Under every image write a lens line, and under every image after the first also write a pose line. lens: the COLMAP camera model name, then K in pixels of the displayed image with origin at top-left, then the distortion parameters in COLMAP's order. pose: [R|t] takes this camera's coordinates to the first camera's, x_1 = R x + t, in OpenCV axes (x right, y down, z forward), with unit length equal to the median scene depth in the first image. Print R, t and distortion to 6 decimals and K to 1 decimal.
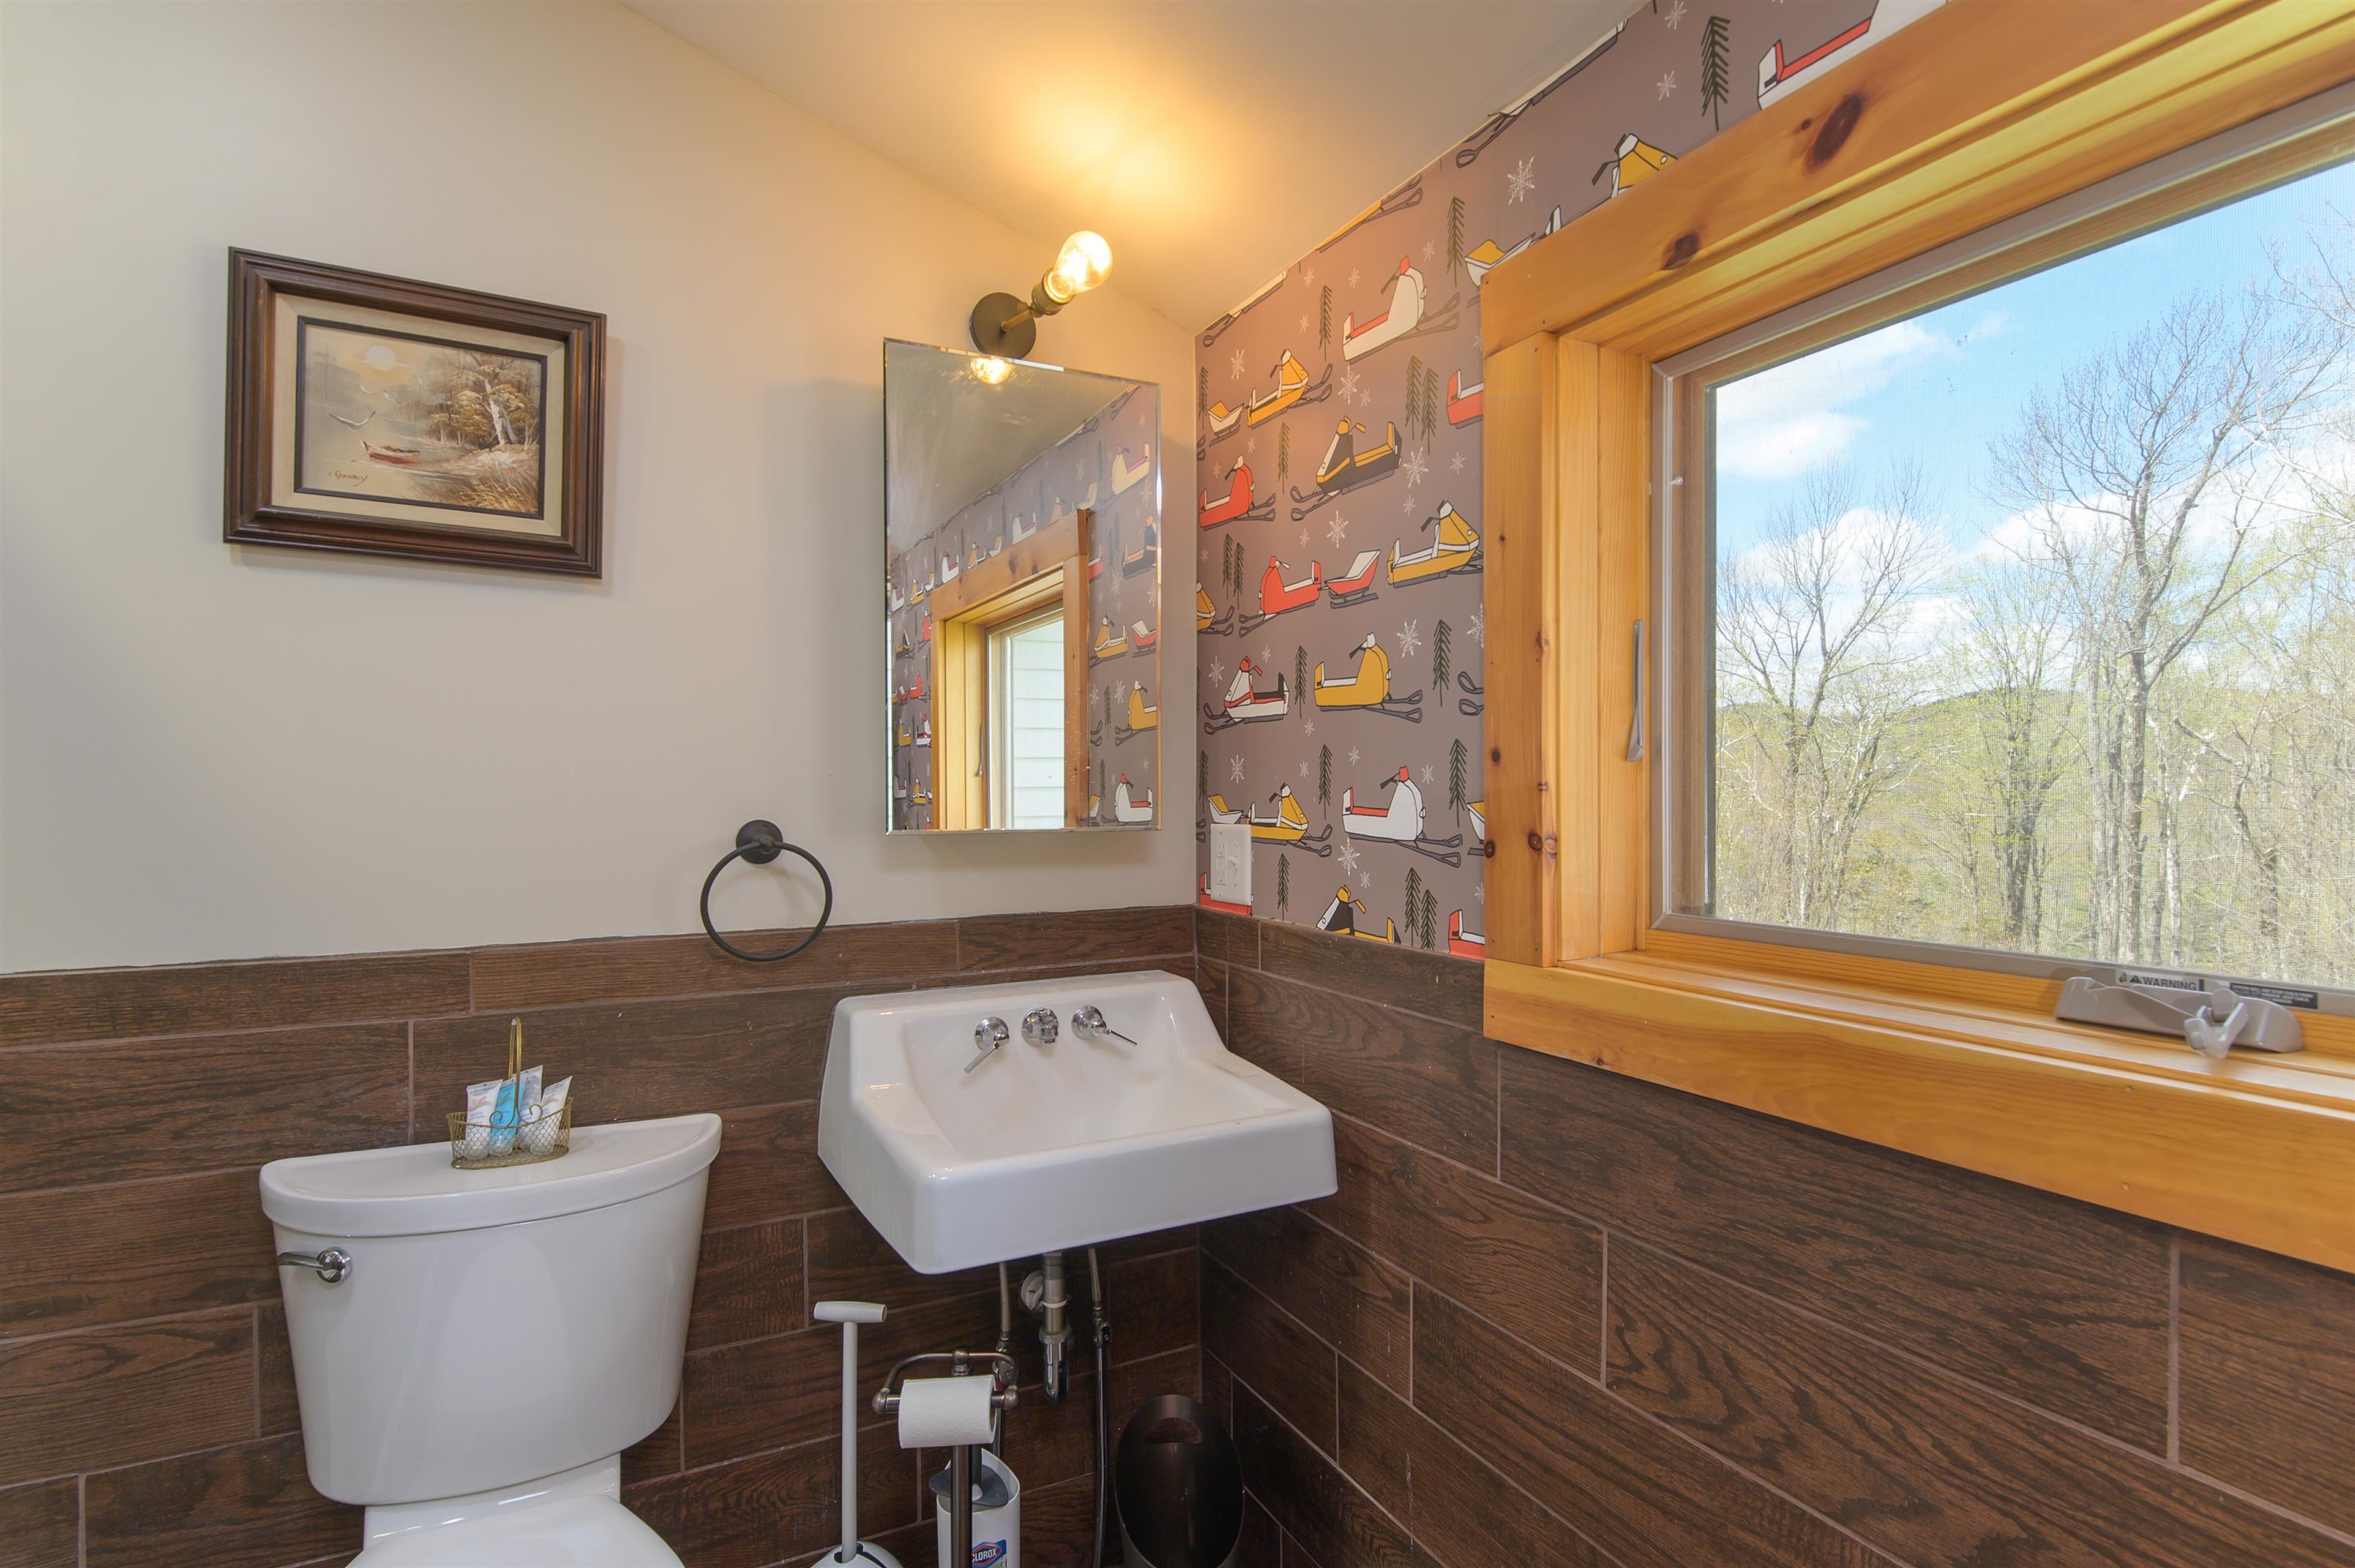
lens RADIAL K [[1162.0, 0, 1176.2], [0, 1162.0, 783.0], [0, 0, 1]] dist [0.005739, -0.007914]
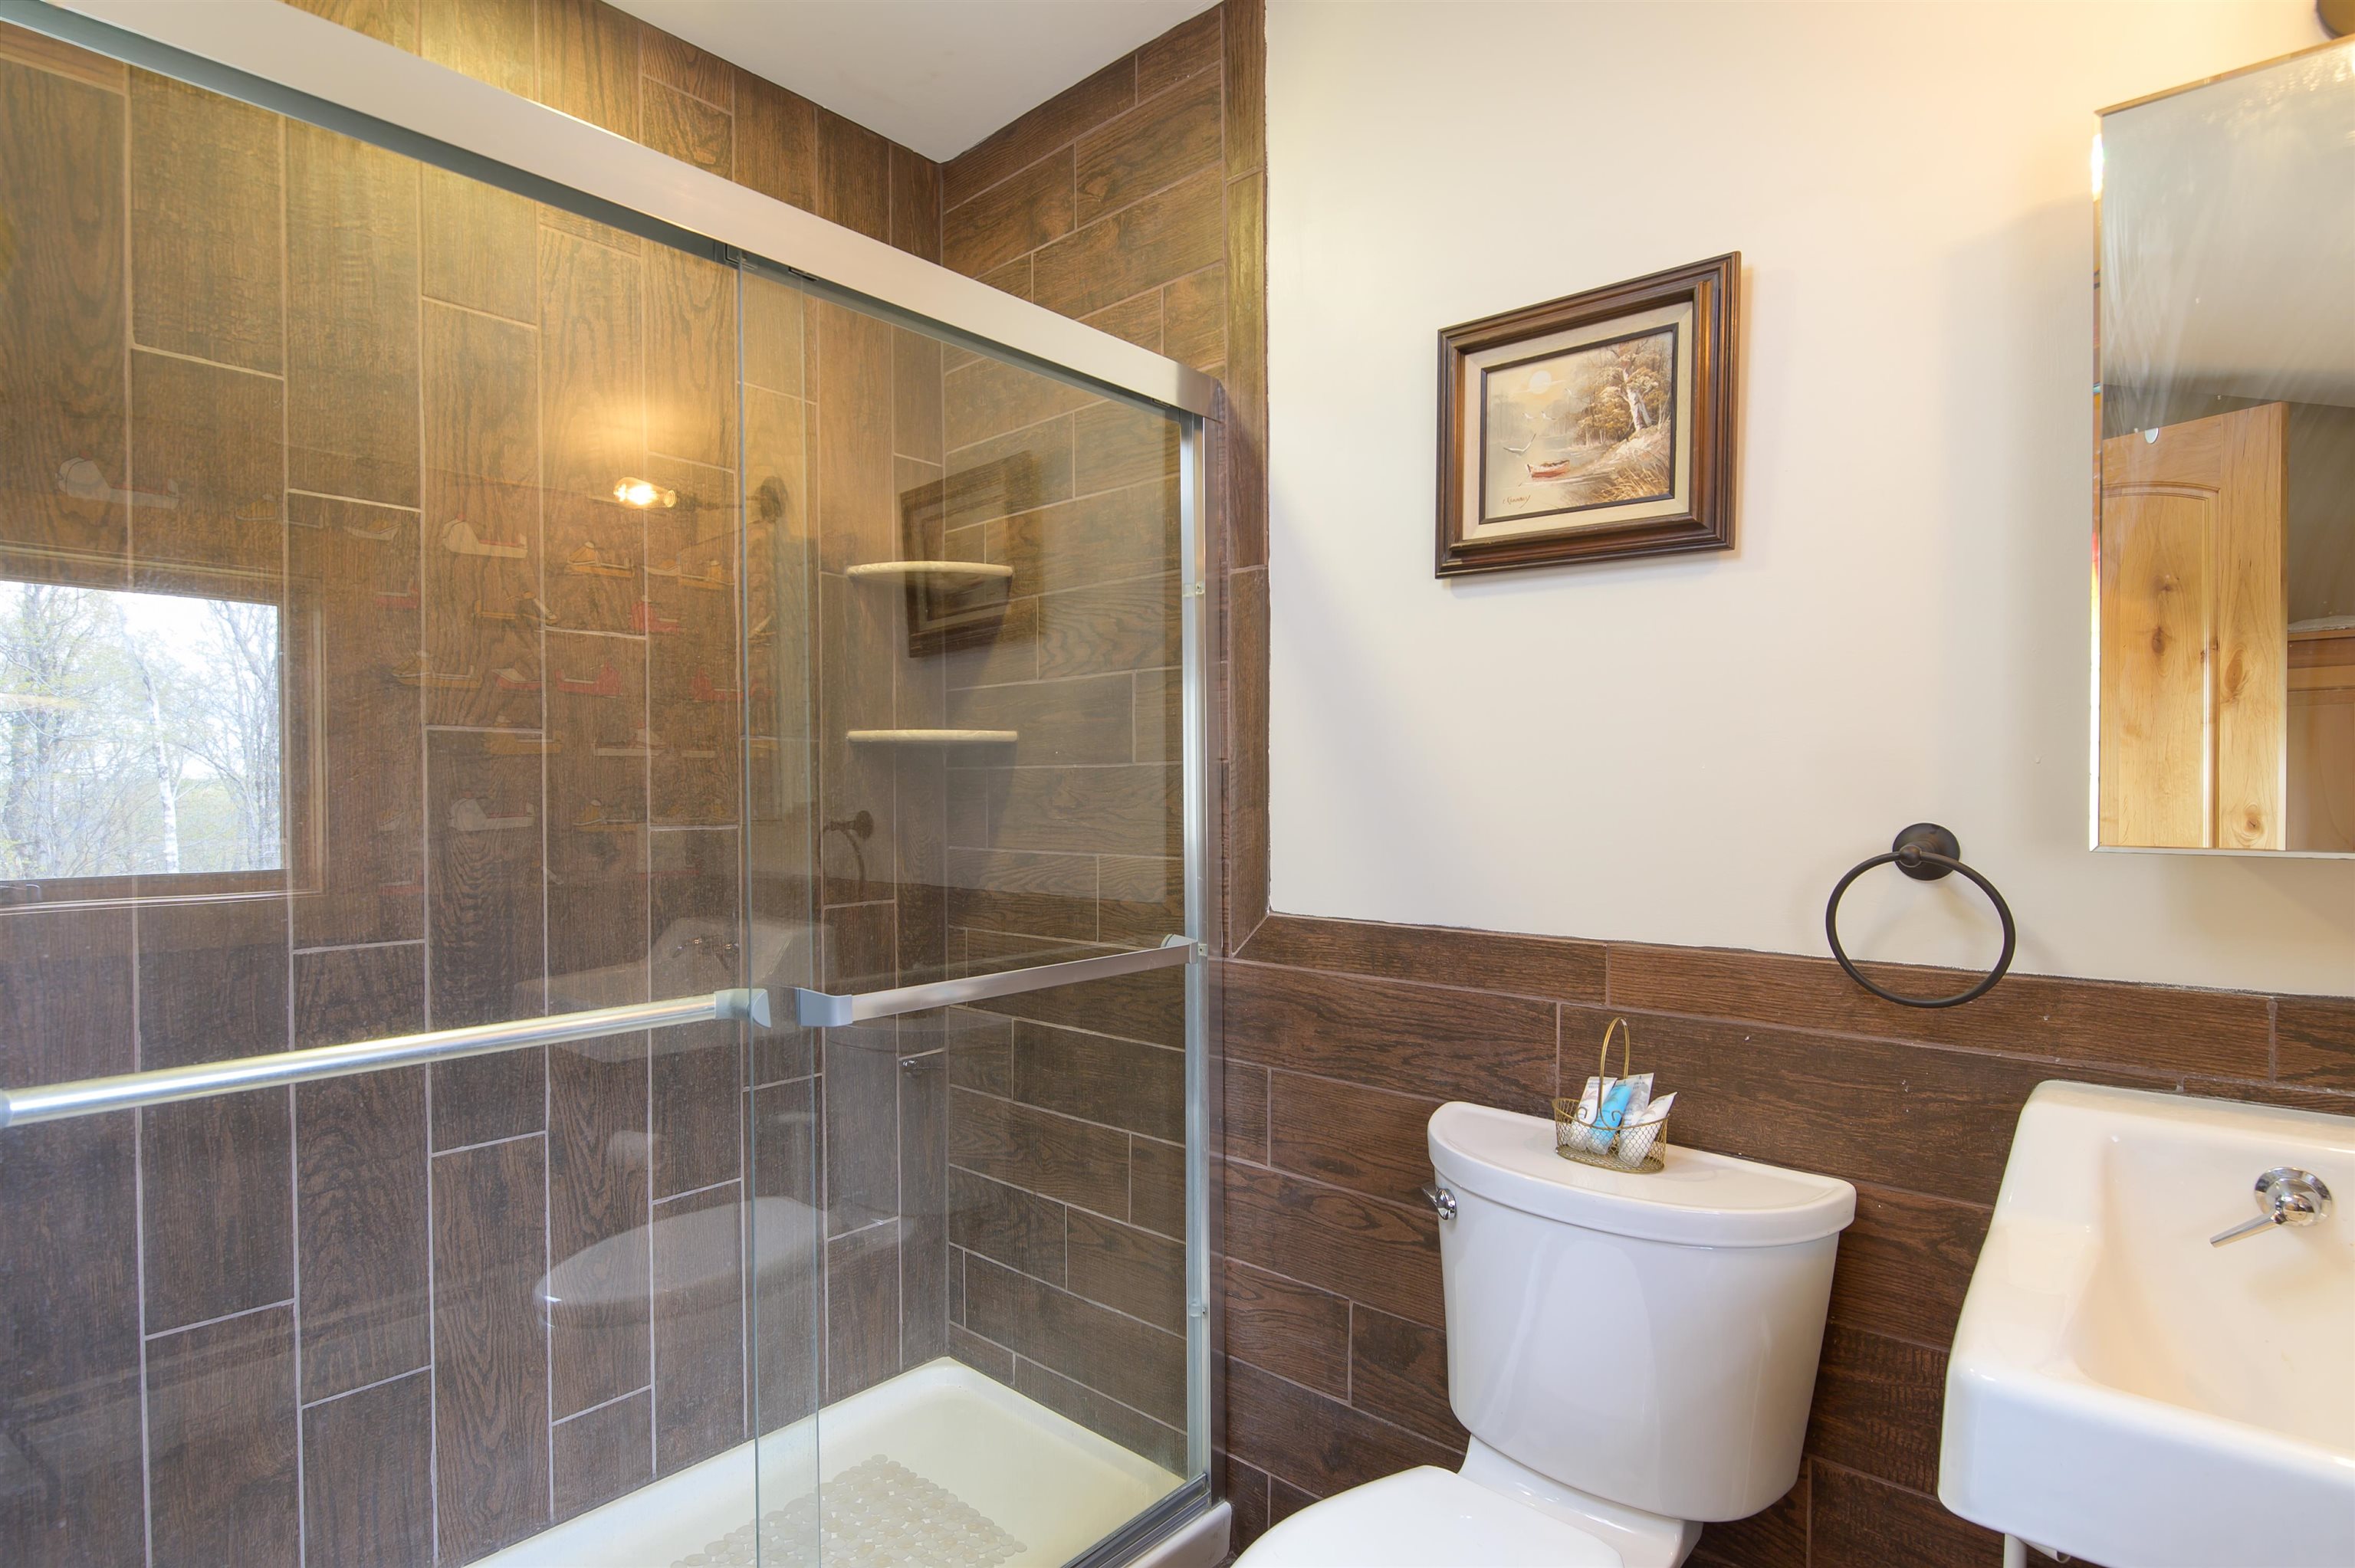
lens RADIAL K [[1162.0, 0, 1184.8], [0, 1162.0, 797.3], [0, 0, 1]] dist [0.005739, -0.007914]
pose [[0.389107, 0.009821, -0.921140, 0.178085], [0.002782, 0.999926, 0.011836, 0.004179], [0.921188, -0.007168, 0.389051, 0.272057]]
